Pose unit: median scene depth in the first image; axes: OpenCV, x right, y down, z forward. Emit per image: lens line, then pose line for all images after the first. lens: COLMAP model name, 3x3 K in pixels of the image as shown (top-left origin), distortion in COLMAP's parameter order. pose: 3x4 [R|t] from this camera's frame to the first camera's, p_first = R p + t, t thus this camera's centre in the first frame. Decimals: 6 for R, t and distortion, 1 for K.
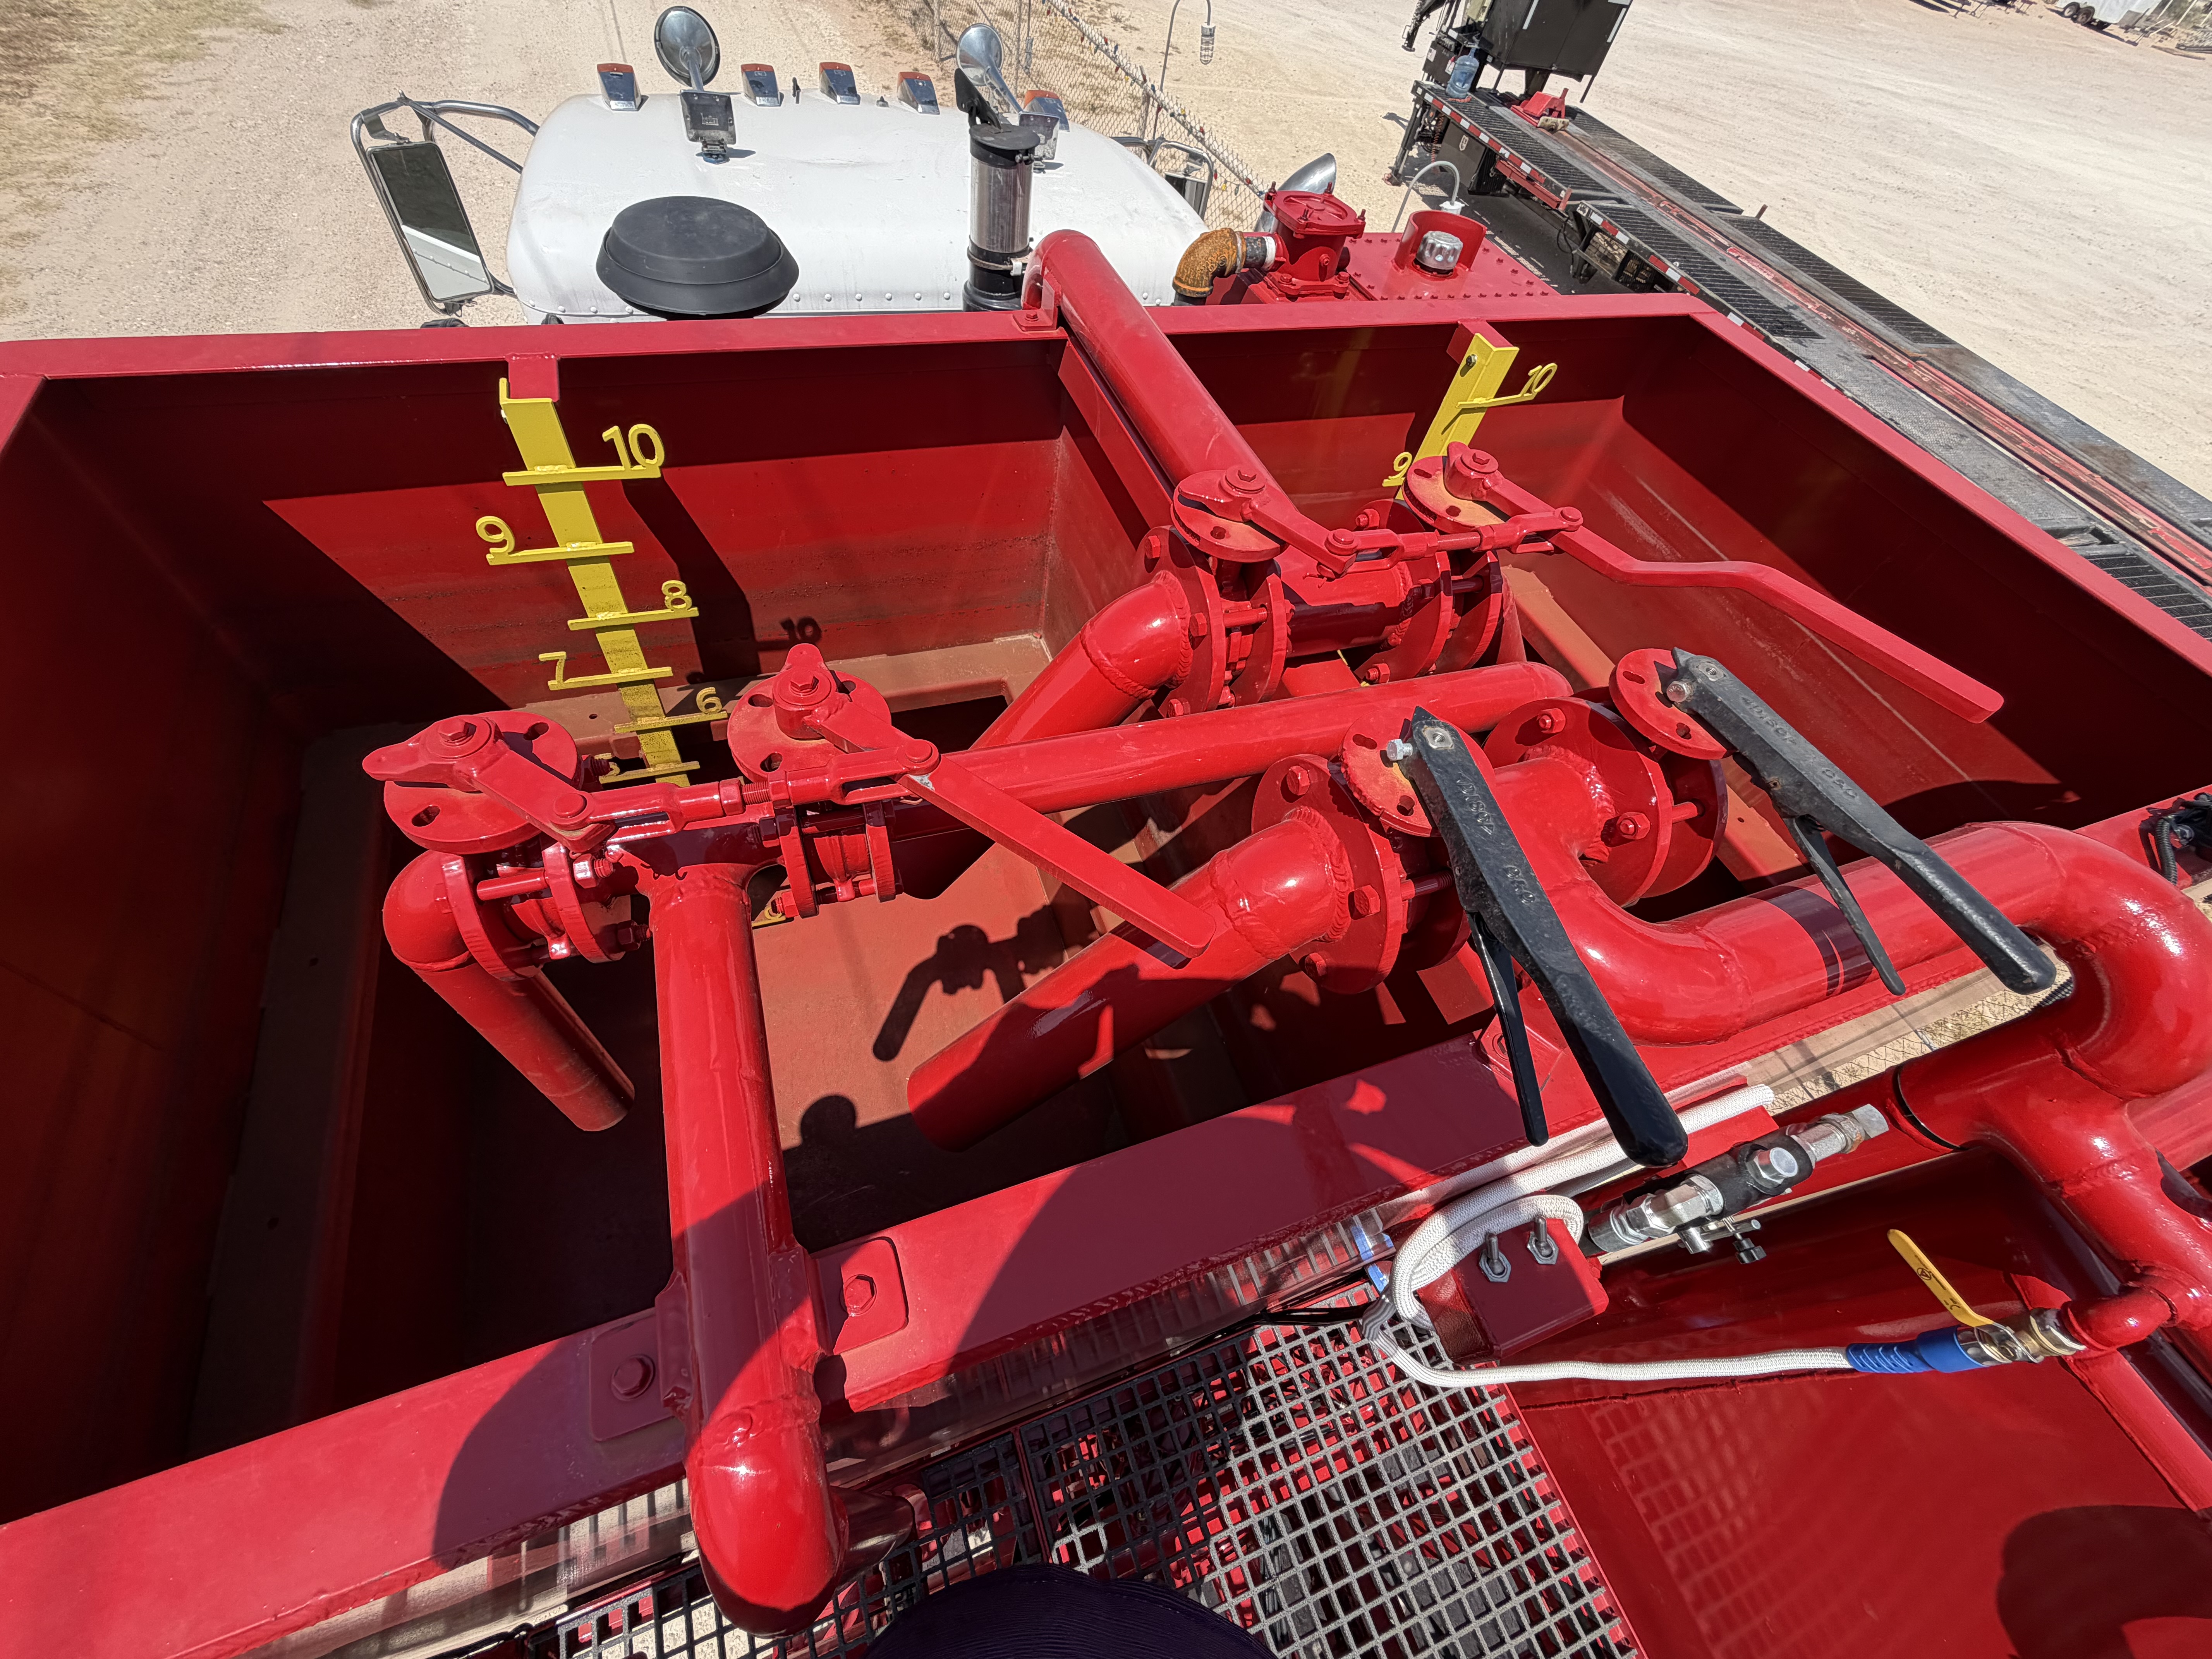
lens RADIAL K [[881.9, 0, 1097.9], [0, 881.9, 826.0], [0, 0, 1]] dist [0.004247, -0.000115]
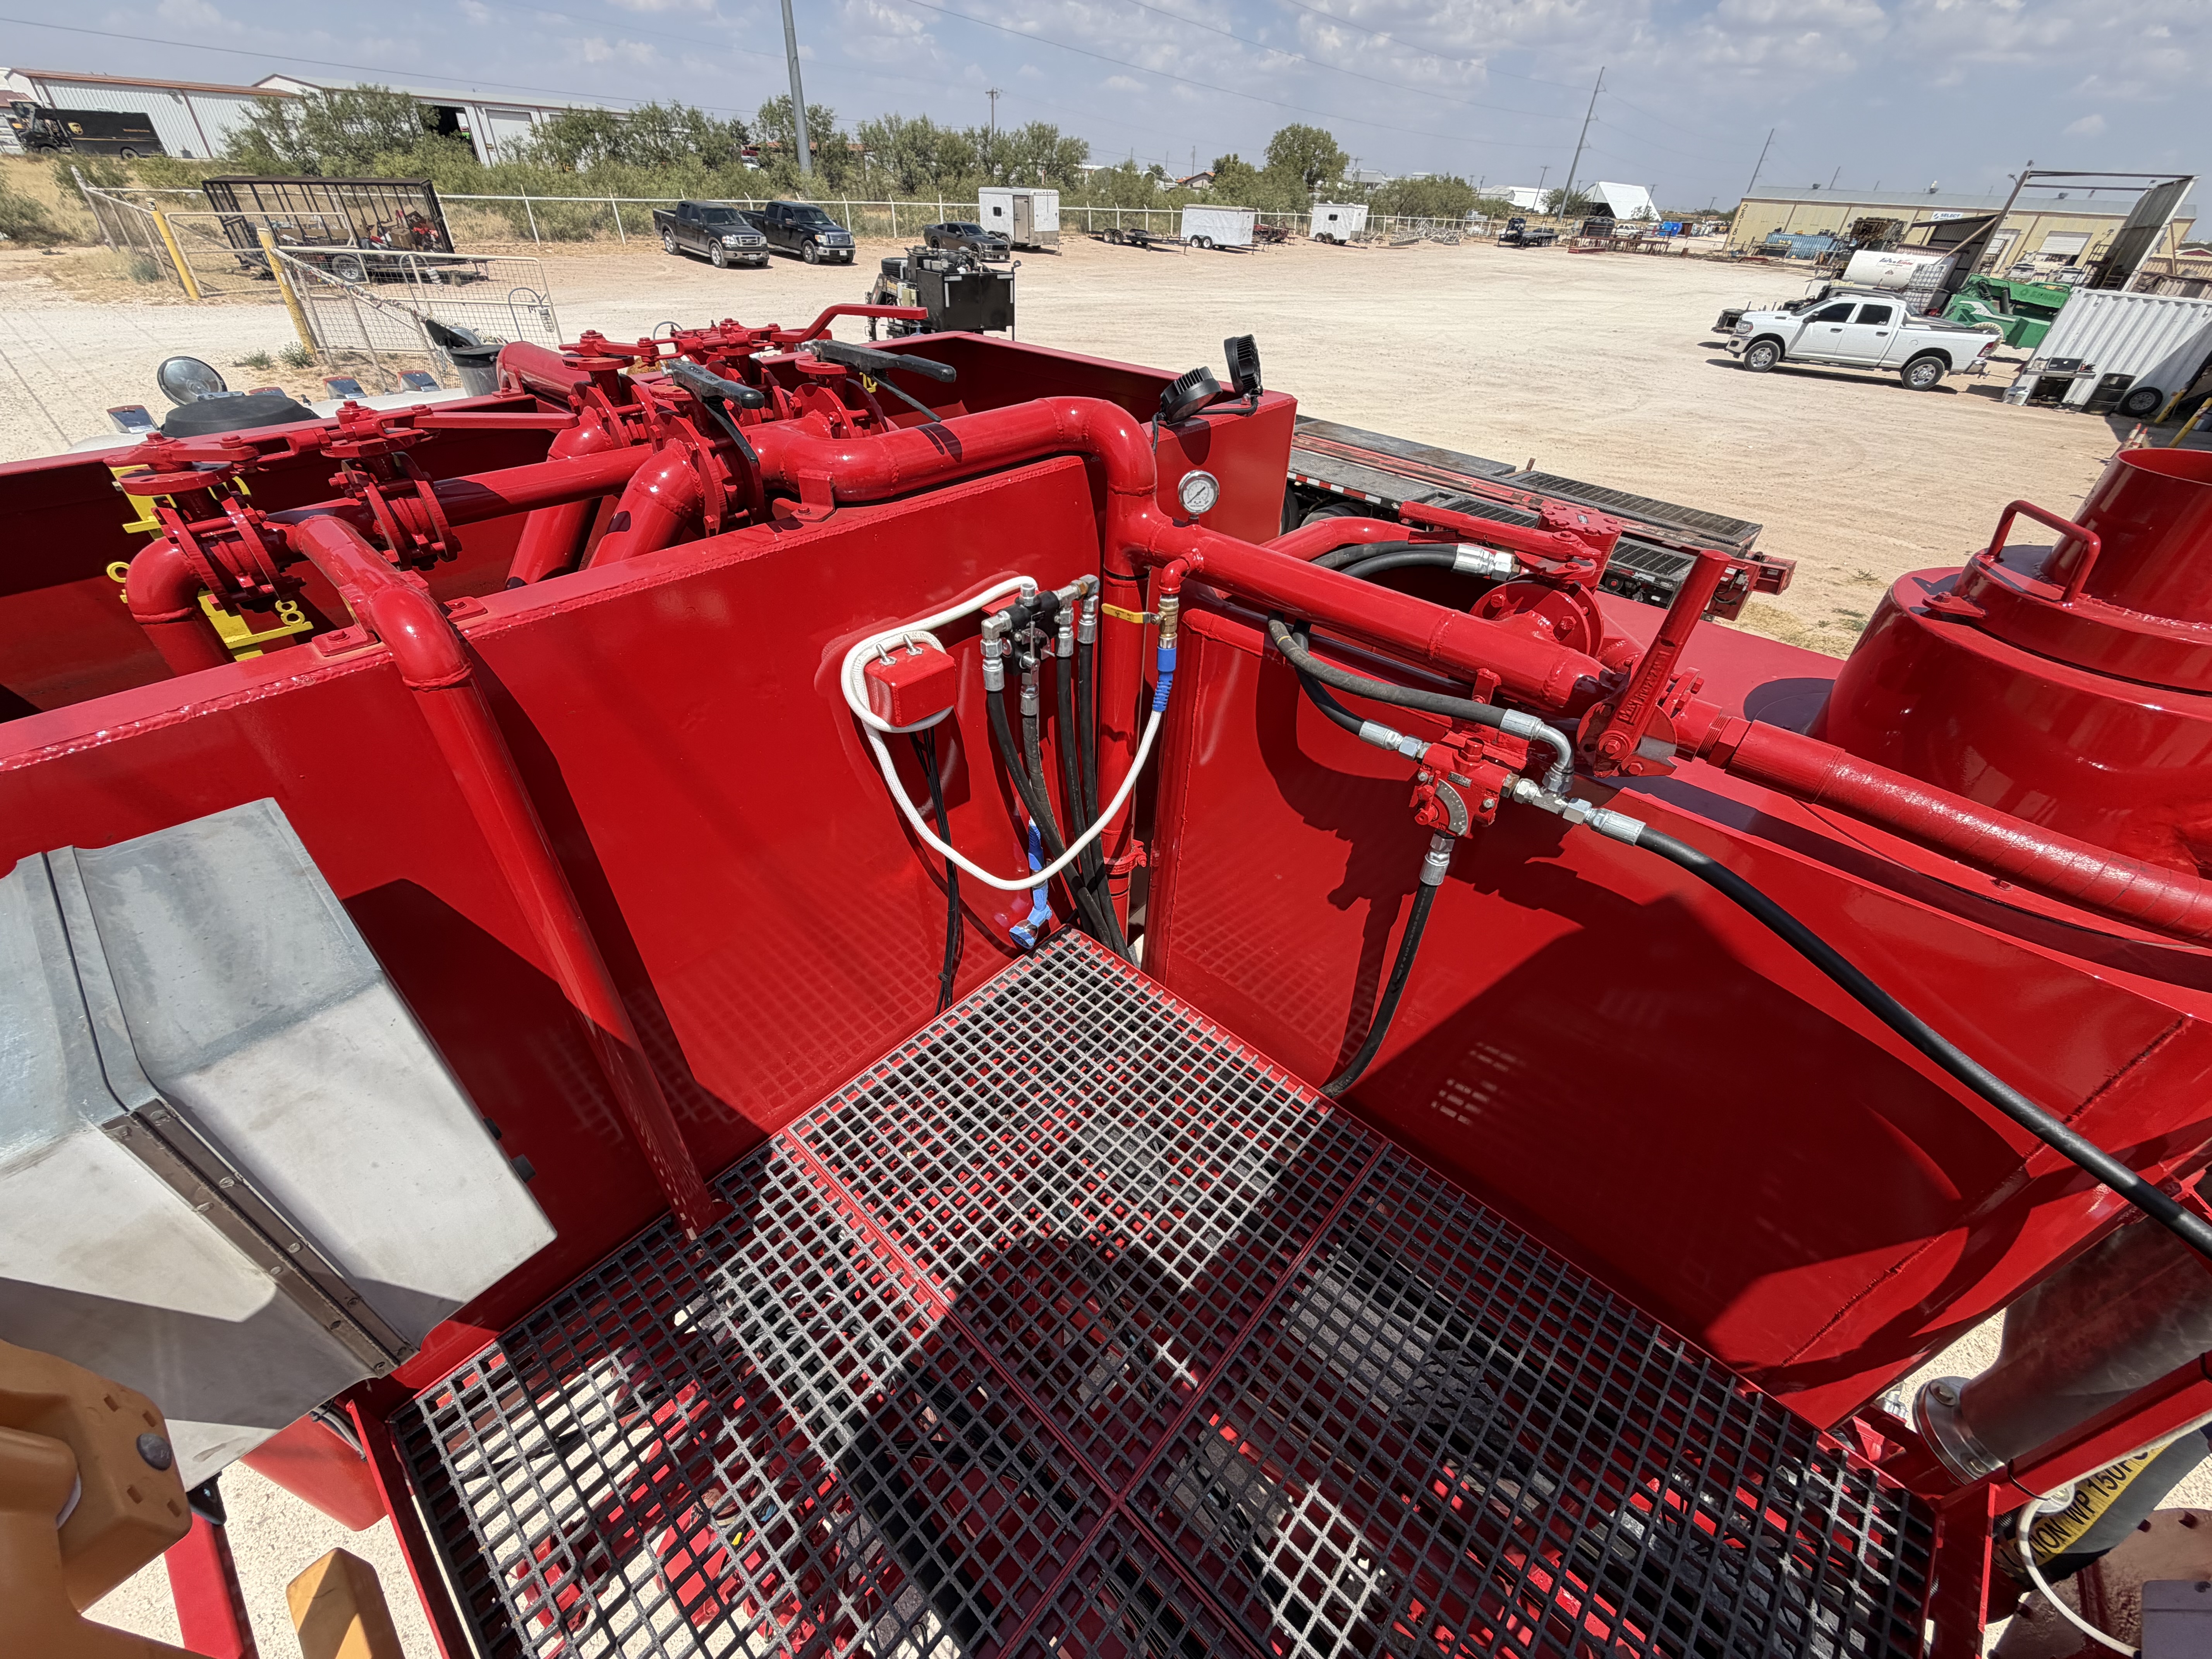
lens RADIAL K [[881.9, 0, 1107.8], [0, 881.9, 827.3], [0, 0, 1]] dist [0.004247, -0.000115]
pose [[0.877418, -0.373571, 0.300969, 0.017539], [0.434225, 0.885144, -0.167236, 0.143666], [-0.203927, 0.277424, 0.938855, -0.081025]]
